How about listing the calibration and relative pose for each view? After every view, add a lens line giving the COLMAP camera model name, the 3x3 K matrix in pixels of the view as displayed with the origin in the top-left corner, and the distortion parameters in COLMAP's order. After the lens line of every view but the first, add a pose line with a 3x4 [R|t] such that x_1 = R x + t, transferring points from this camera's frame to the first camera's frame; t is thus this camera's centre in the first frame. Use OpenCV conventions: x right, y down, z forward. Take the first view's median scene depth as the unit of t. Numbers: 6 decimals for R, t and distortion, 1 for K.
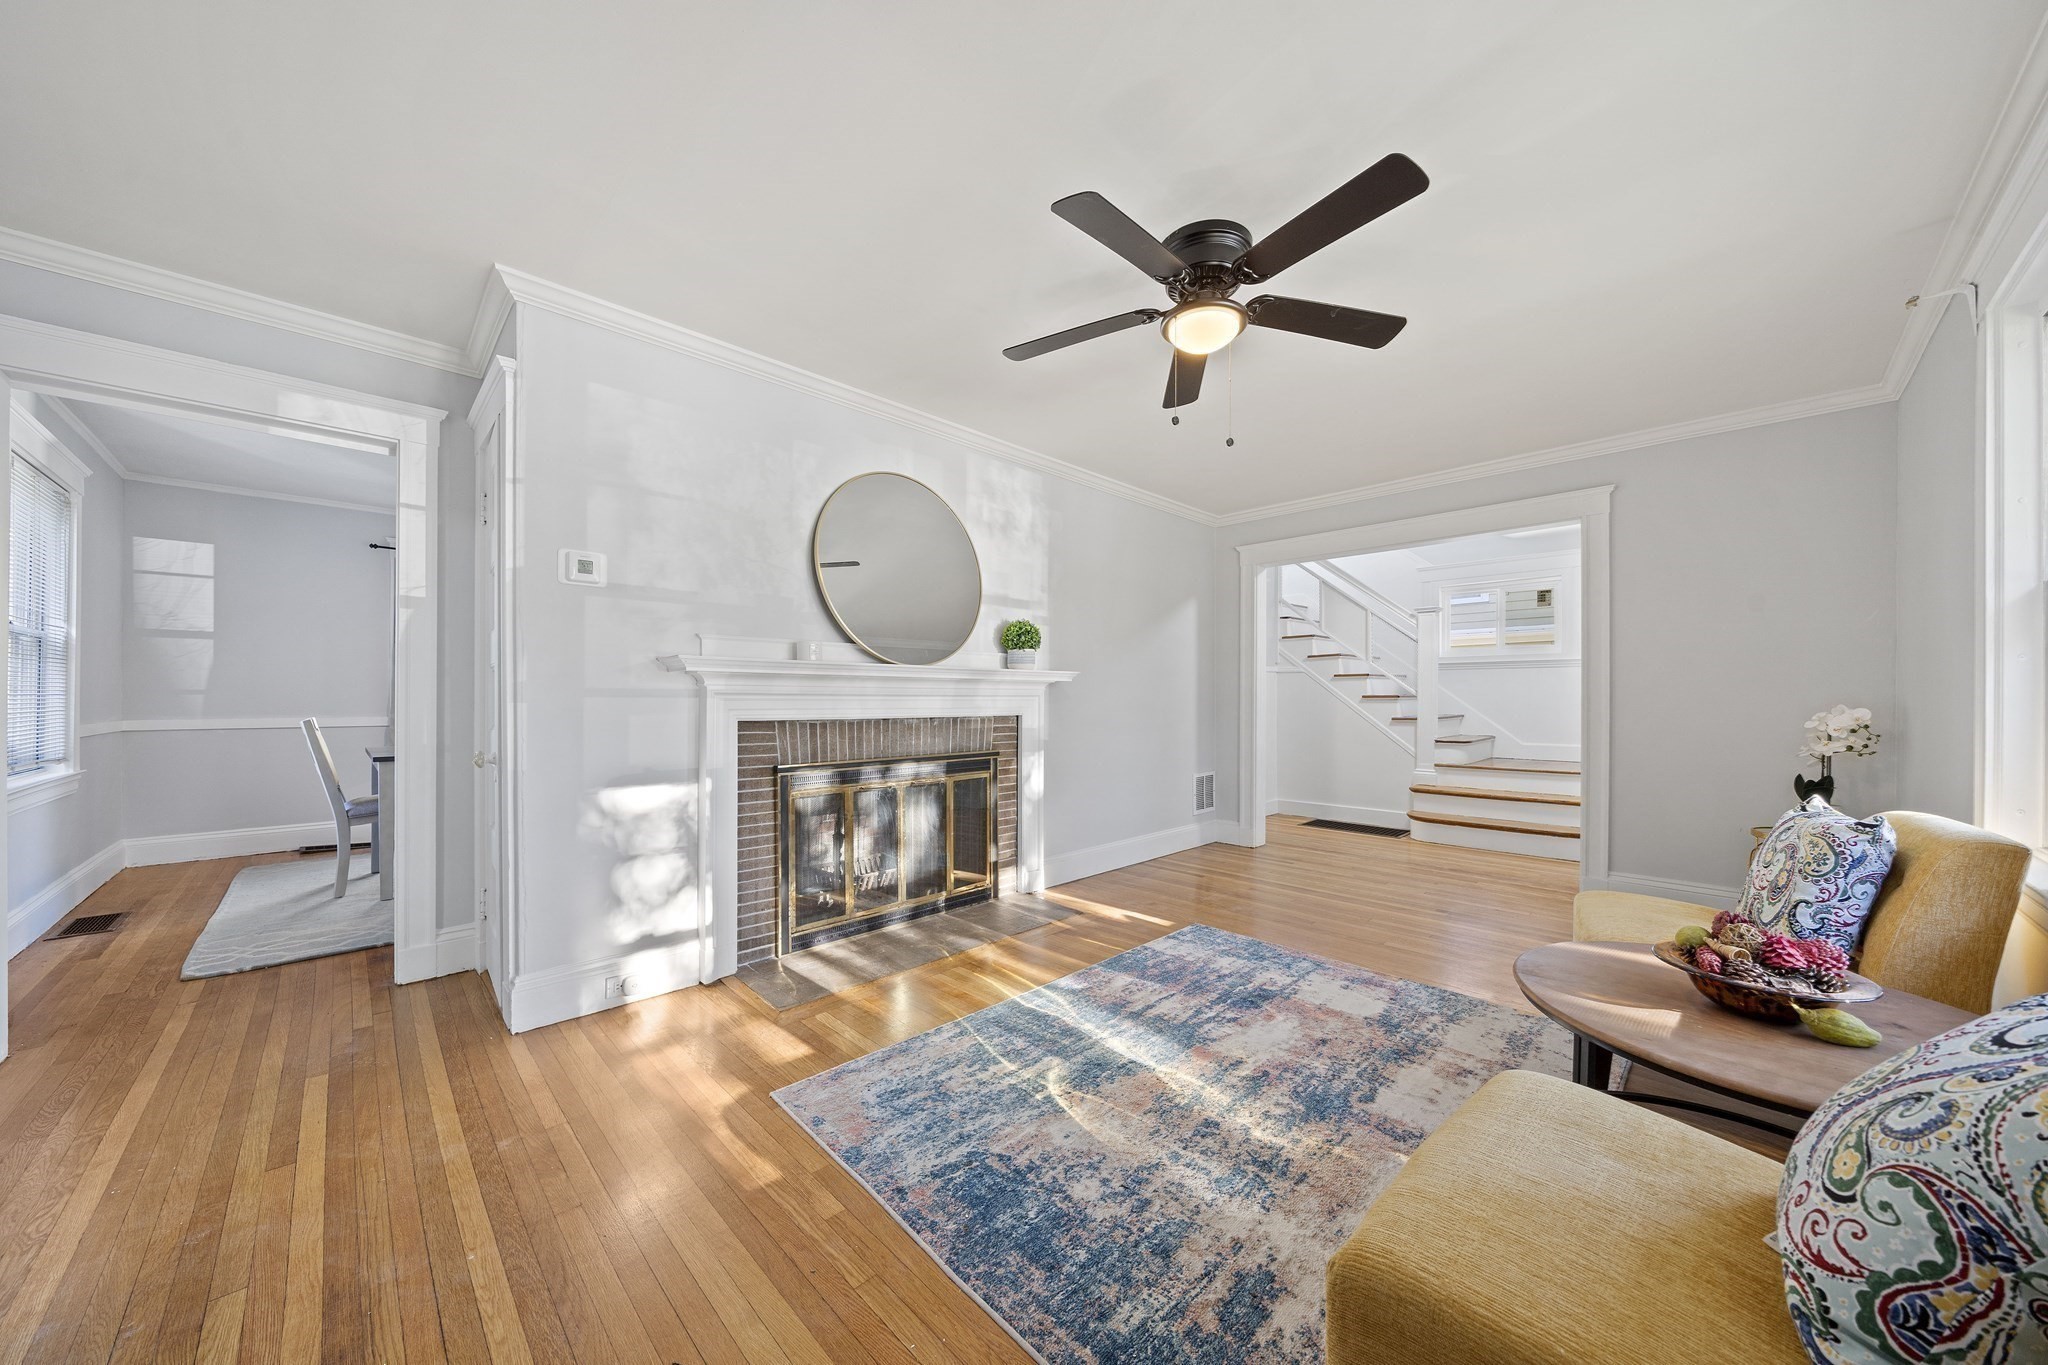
lens RADIAL K [[710.9, 0, 1011.4], [0, 710.9, 699.5], [0, 0, 1]] dist [-0.002206, 0.000044]
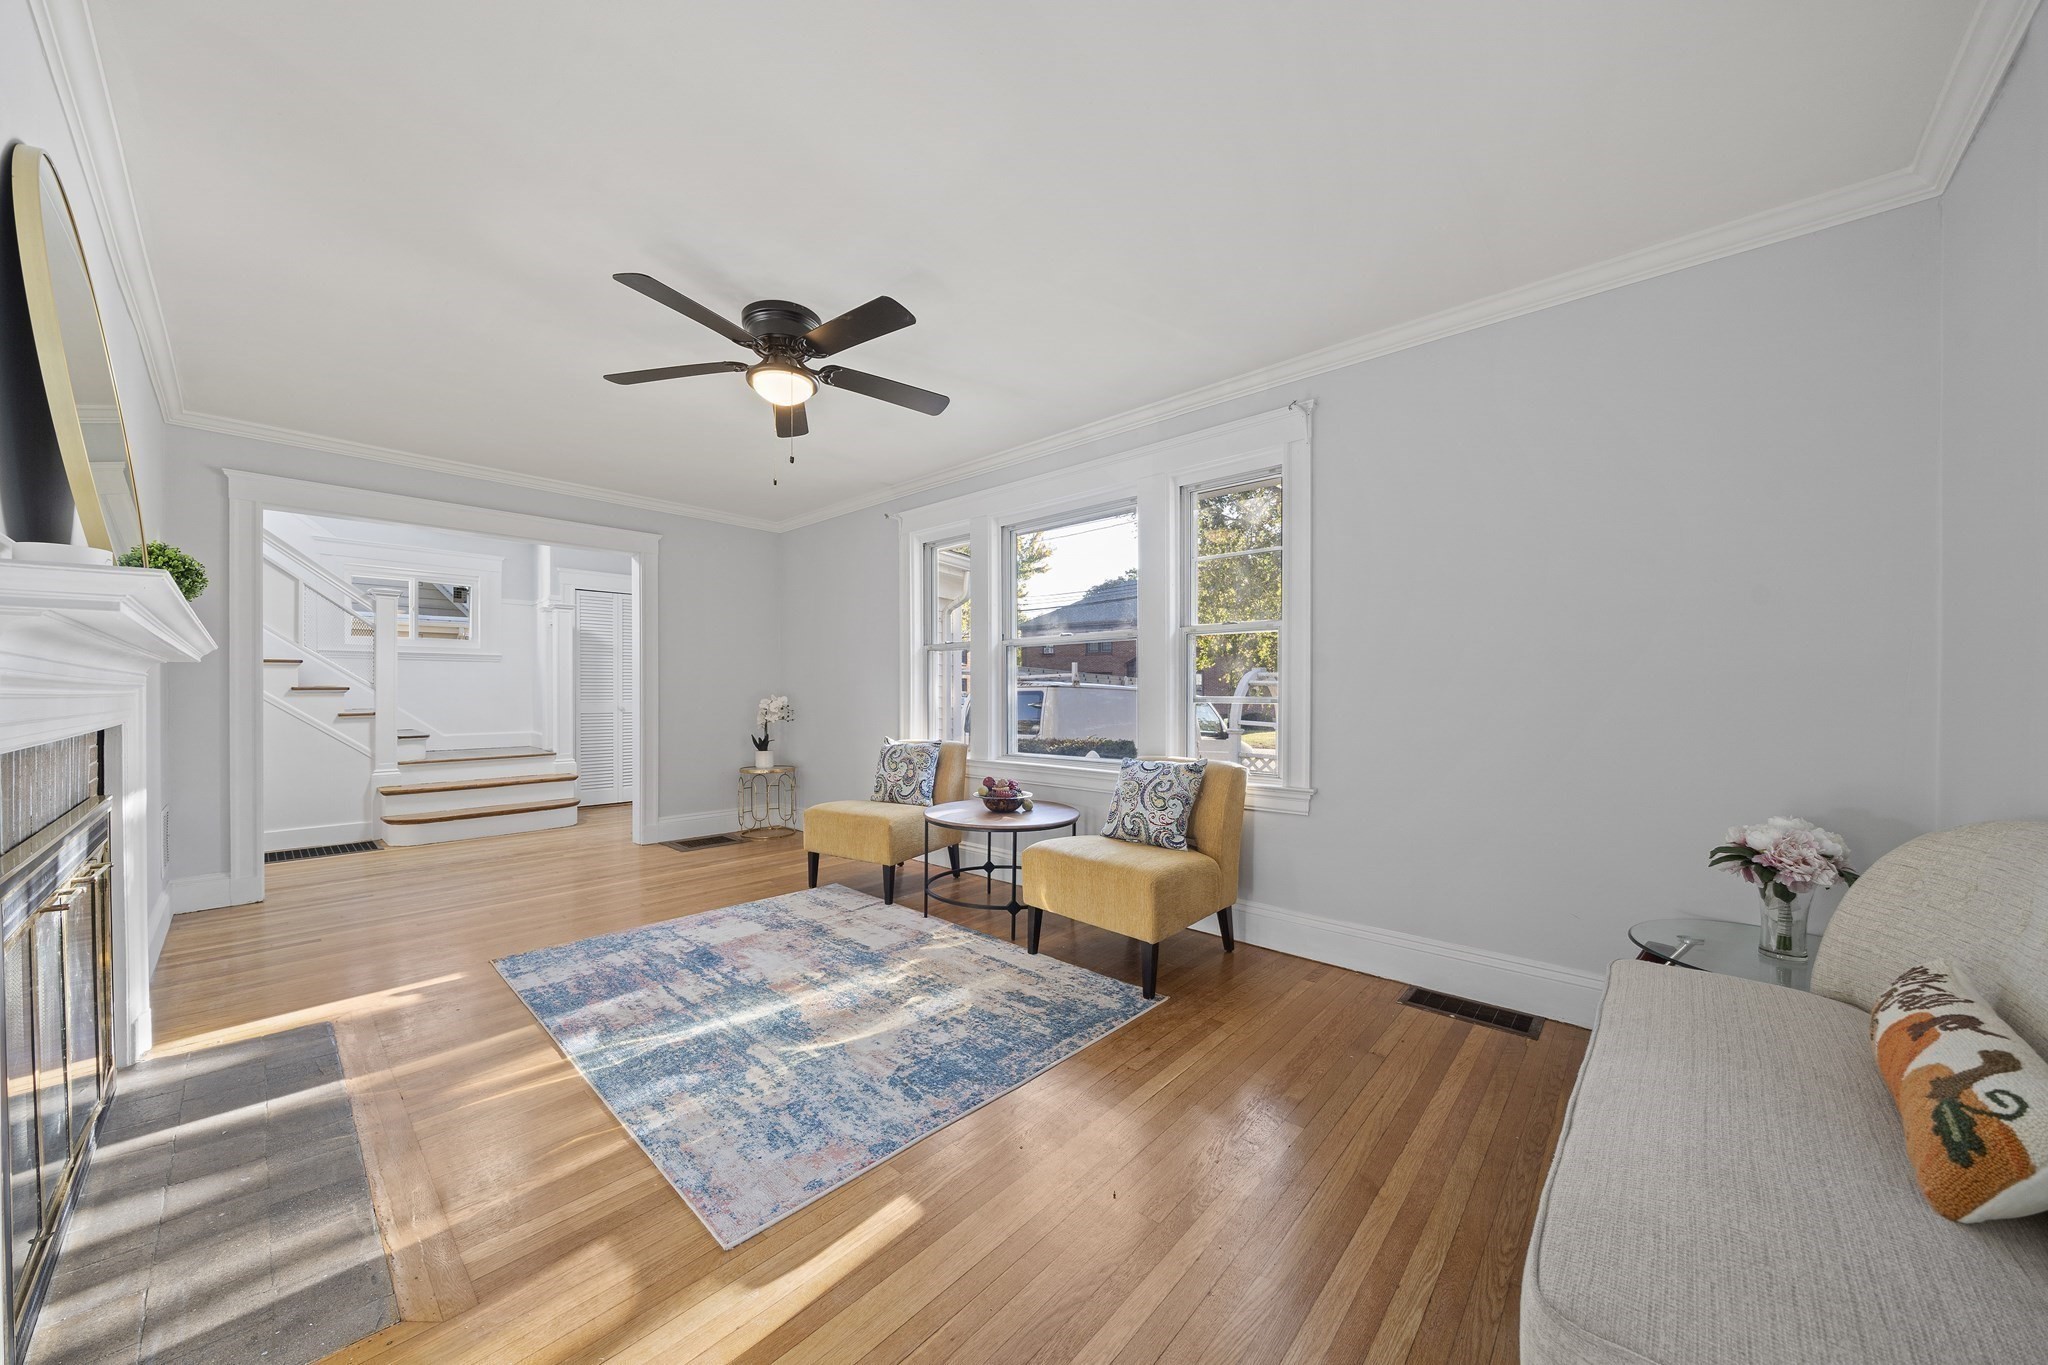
lens RADIAL K [[710.9, 0, 1011.4], [0, 710.9, 699.5], [0, 0, 1]] dist [-0.002206, 0.000044]
pose [[-0.057136, -0.012556, 0.998287, -0.830552], [-0.000441, 0.999921, 0.012552, -0.004894], [-0.998366, 0.000277, -0.057137, 0.589689]]
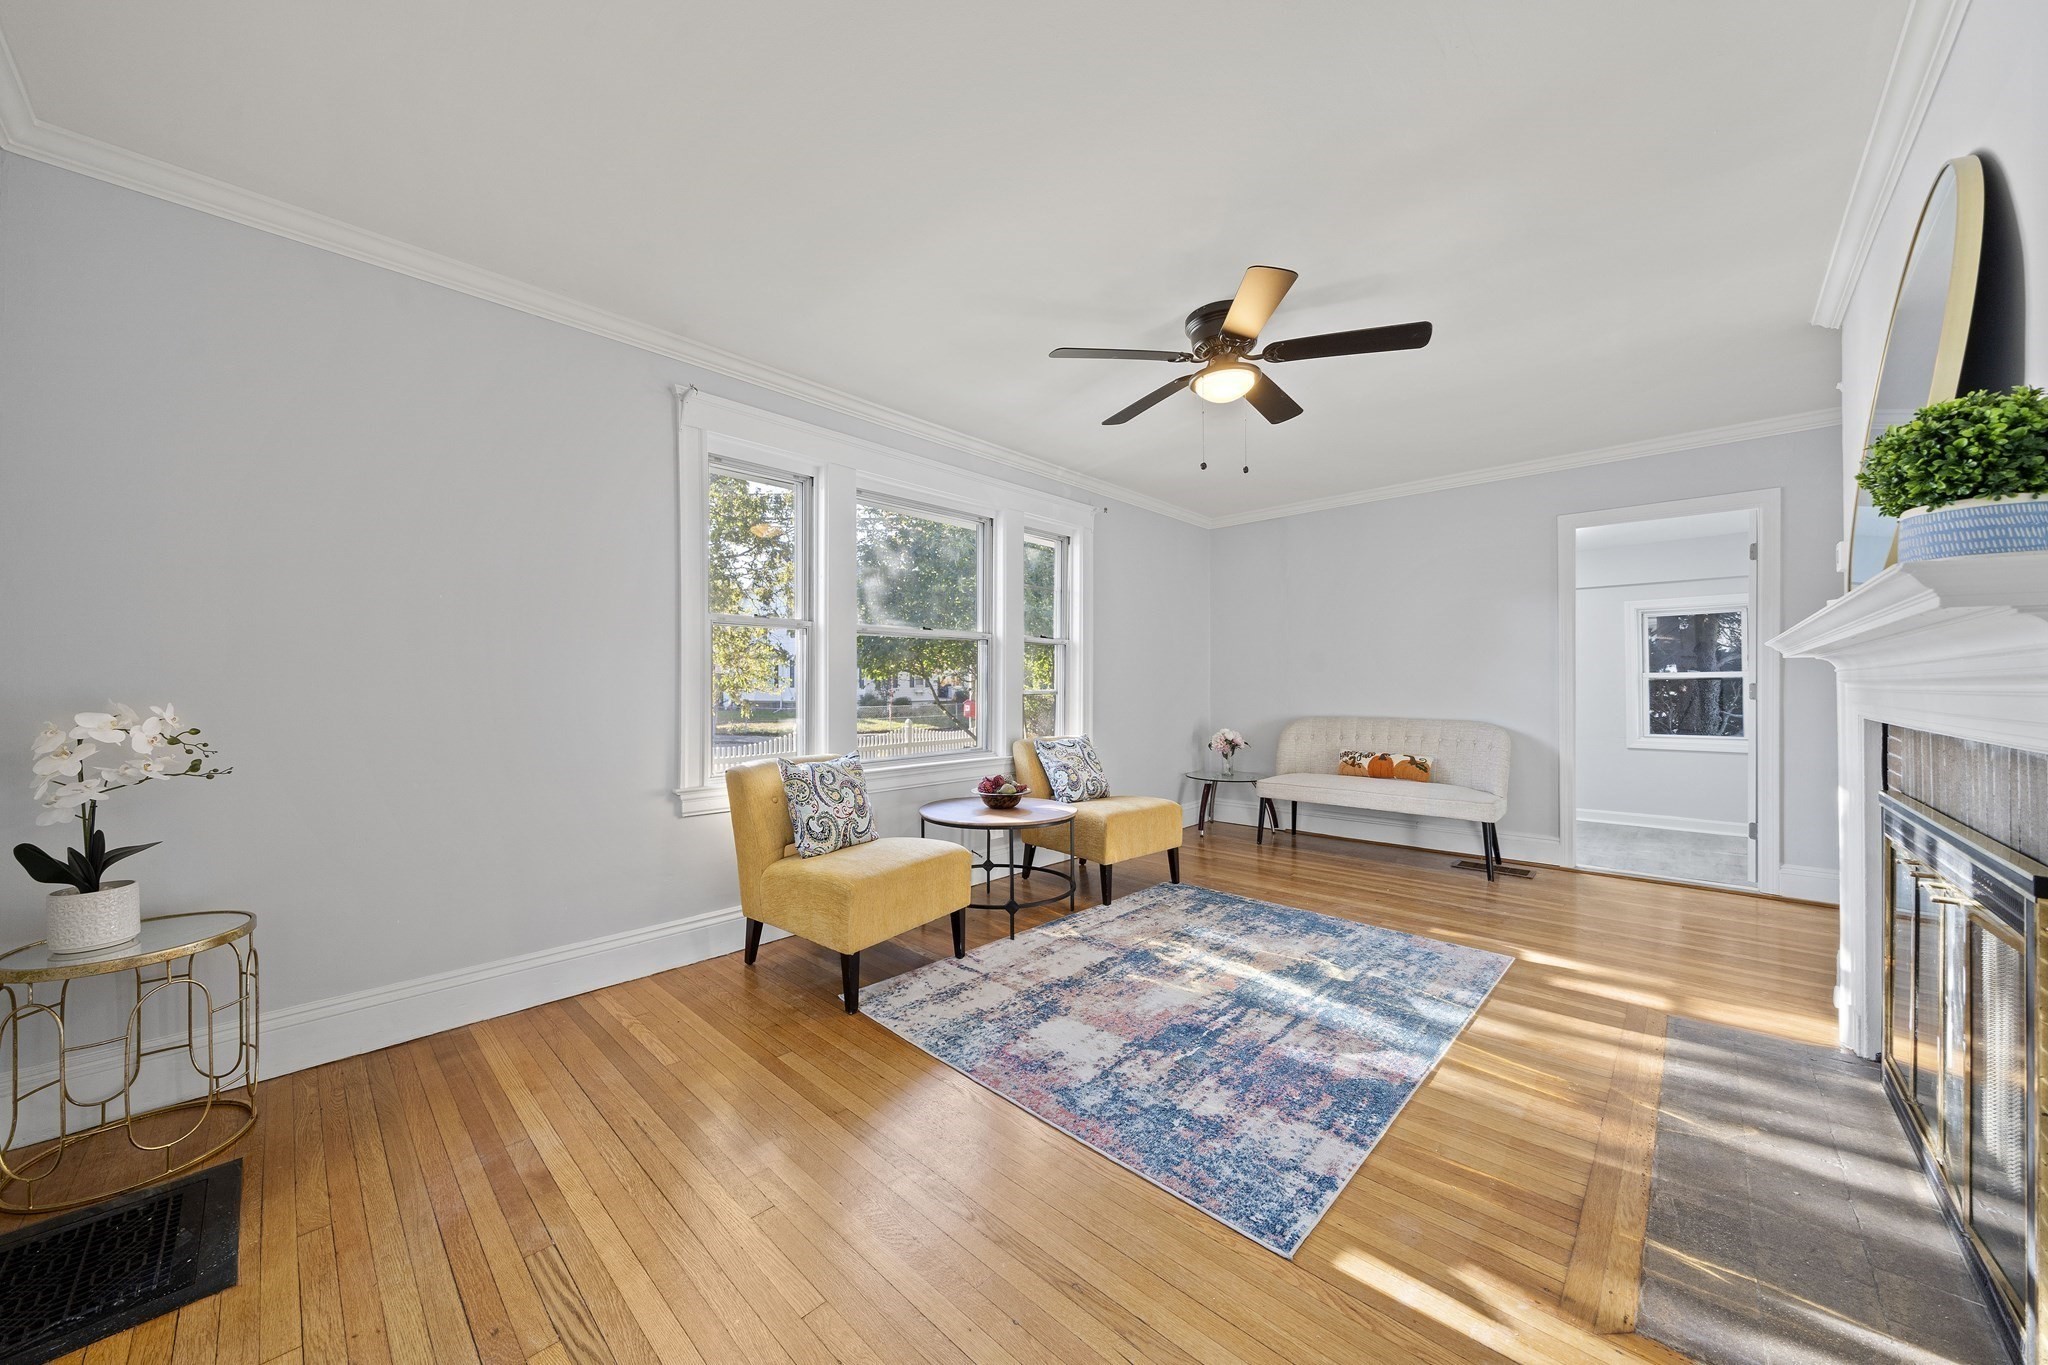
lens RADIAL K [[710.9, 0, 1011.4], [0, 710.9, 699.5], [0, 0, 1]] dist [-0.002206, 0.000044]
pose [[-0.999311, 0.000065, -0.037107, 0.584882], [-0.000610, 0.999834, 0.018191, -0.001782], [0.037102, 0.018201, -0.999146, 1.885345]]
